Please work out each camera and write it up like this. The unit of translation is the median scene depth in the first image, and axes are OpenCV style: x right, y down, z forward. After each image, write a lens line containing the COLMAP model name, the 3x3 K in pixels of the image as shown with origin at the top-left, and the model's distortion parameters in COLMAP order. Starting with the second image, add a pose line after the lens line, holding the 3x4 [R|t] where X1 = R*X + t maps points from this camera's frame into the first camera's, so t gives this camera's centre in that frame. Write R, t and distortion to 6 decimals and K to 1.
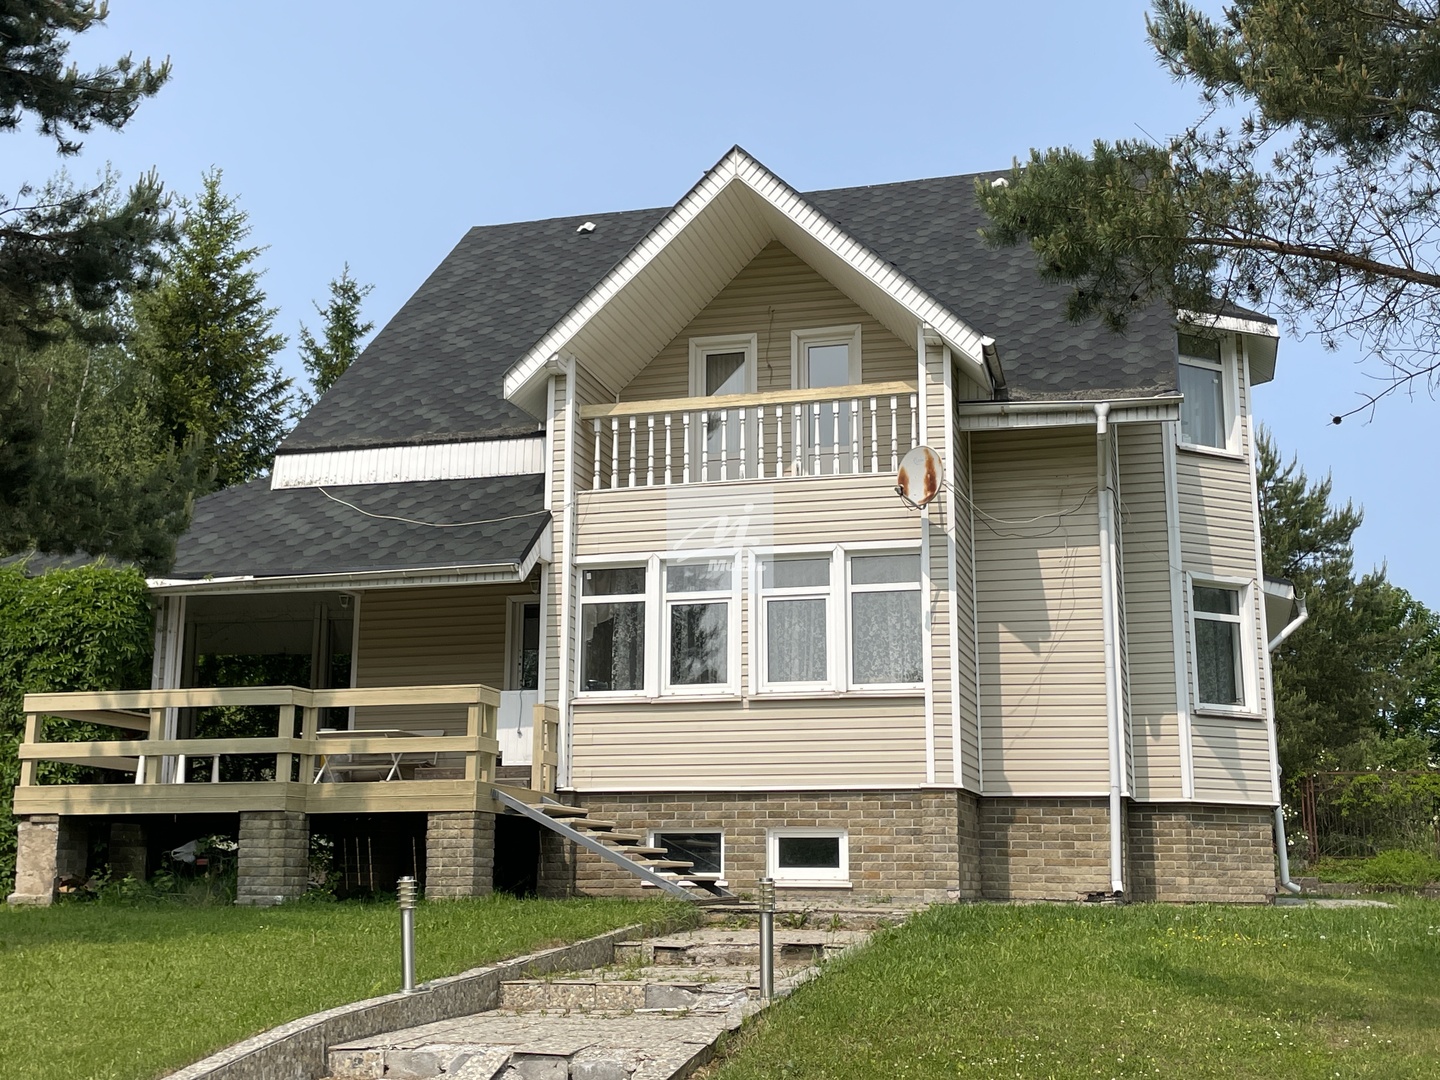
lens RADIAL K [[1729.2, 0, 715.1], [0, 1729.2, 513.8], [0, 0, 1]] dist [0.126113, 0.000000]
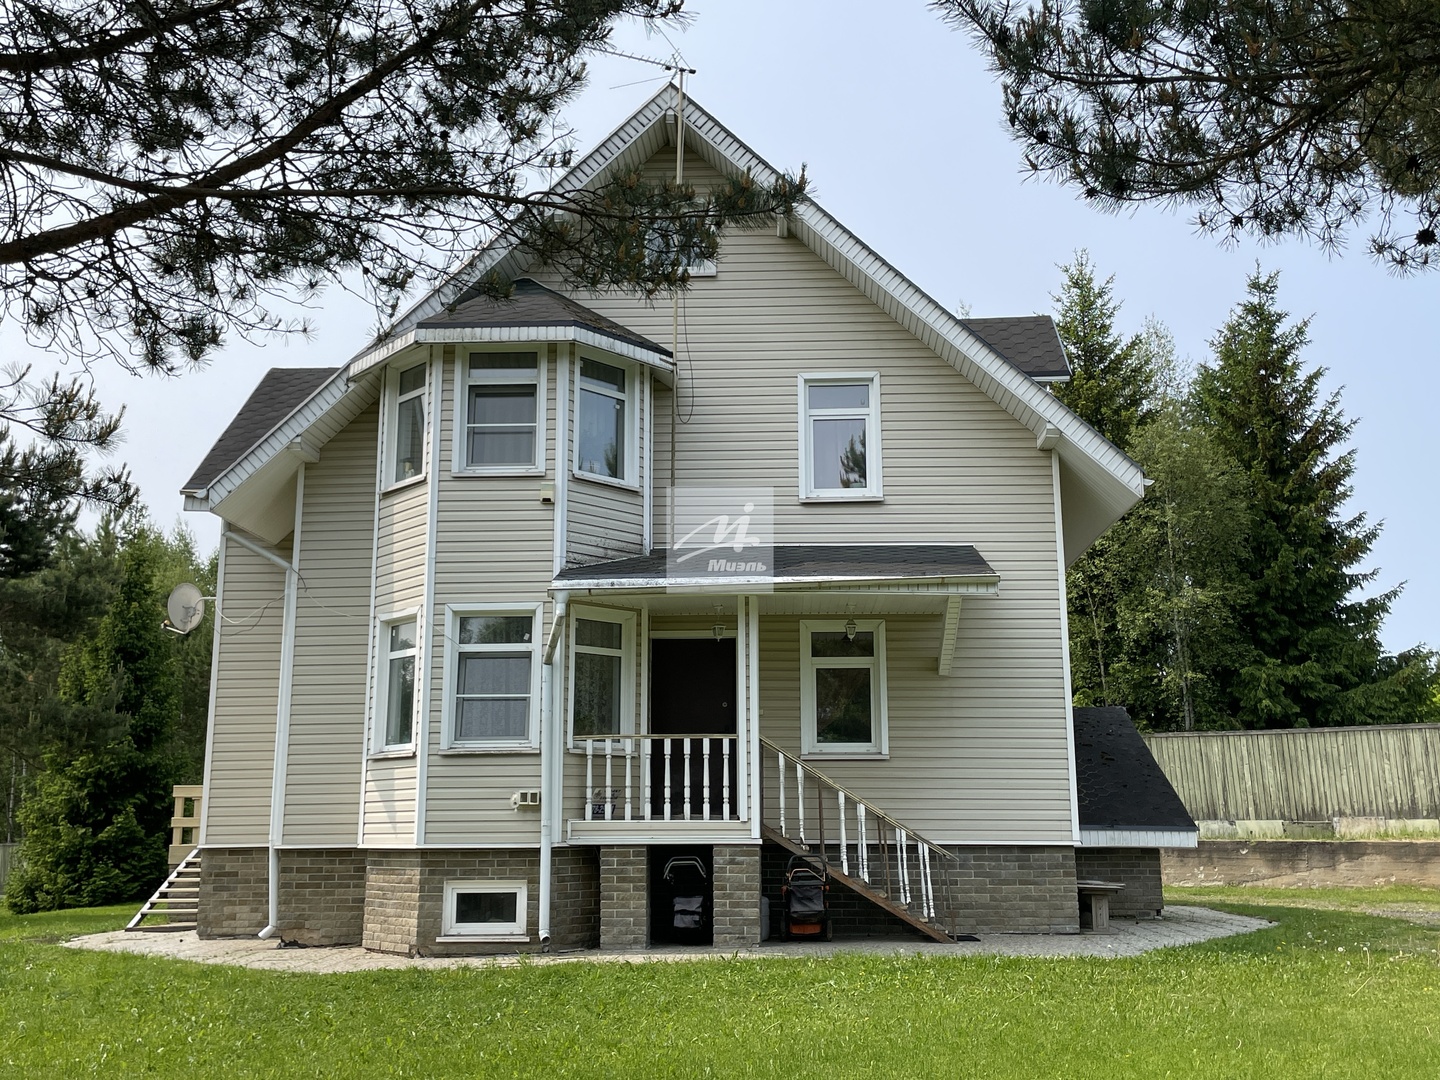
lens RADIAL K [[1454.3, 0, 722.4], [0, 1454.3, 529.1], [0, 0, 1]] dist [0.074654, 0.000000]
pose [[0.219860, -0.196954, -0.955443, 1.185471], [0.214986, 0.965110, -0.149476, 0.161060], [0.951548, -0.172543, 0.254531, 1.033485]]
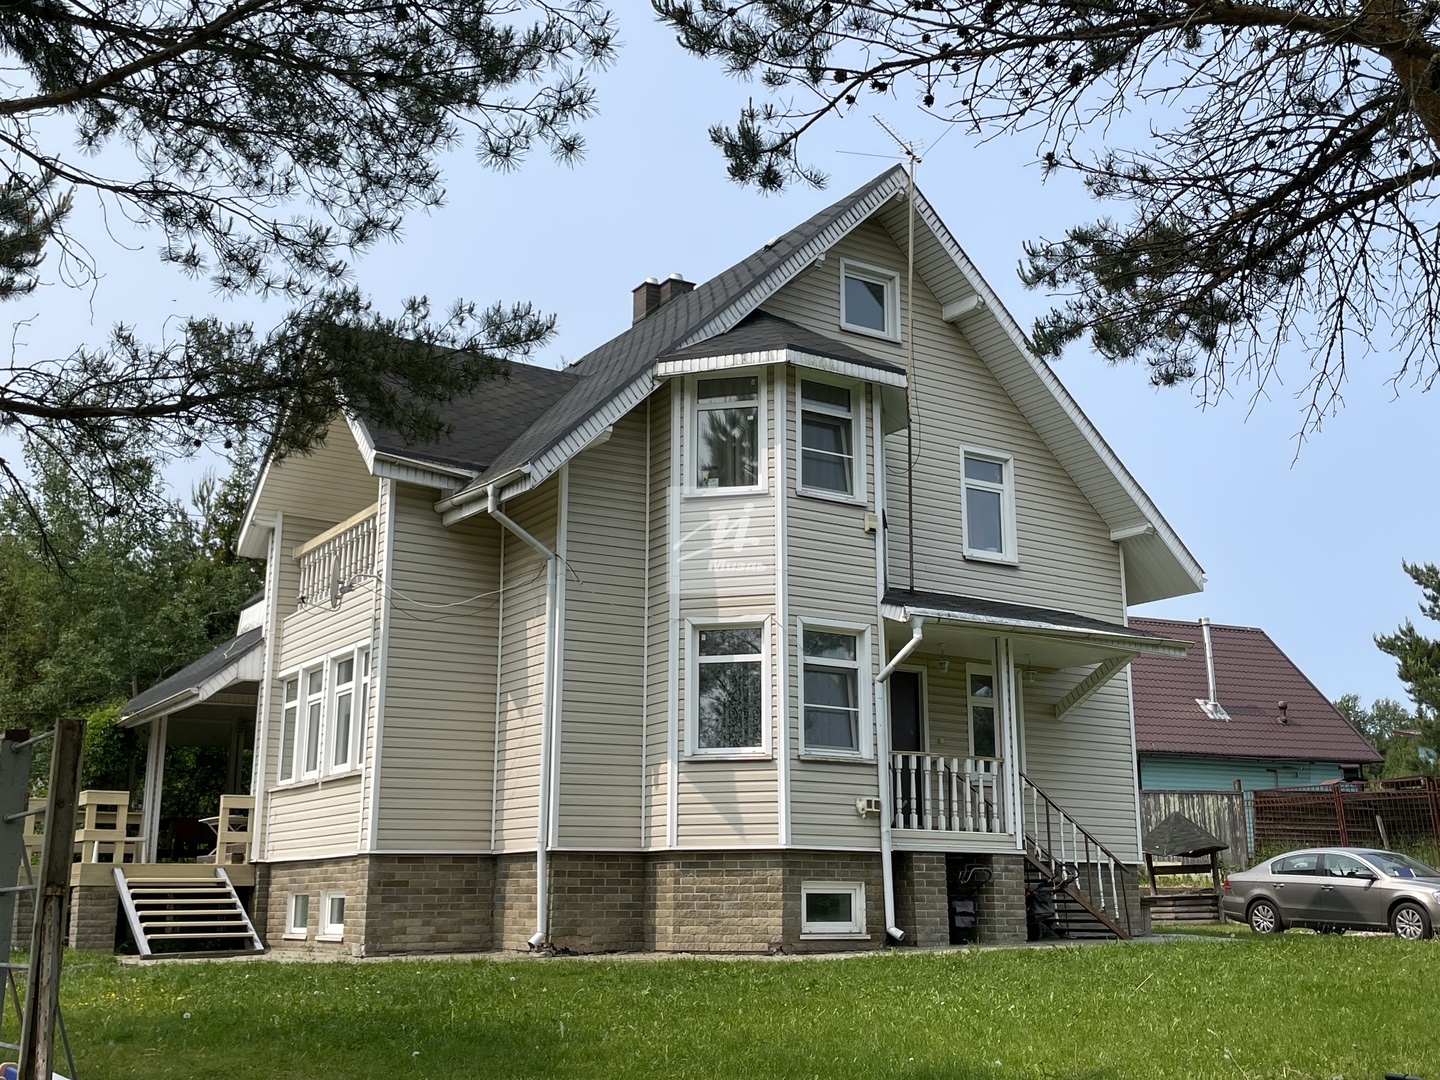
lens RADIAL K [[1584.6, 0, 715.2], [0, 1584.6, 525.3], [0, 0, 1]] dist [0.087124, 0.000000]
pose [[0.744875, -0.160012, -0.647732, 0.928423], [0.146592, 0.986343, -0.075083, 0.053514], [0.650900, -0.039025, 0.758159, 0.336540]]
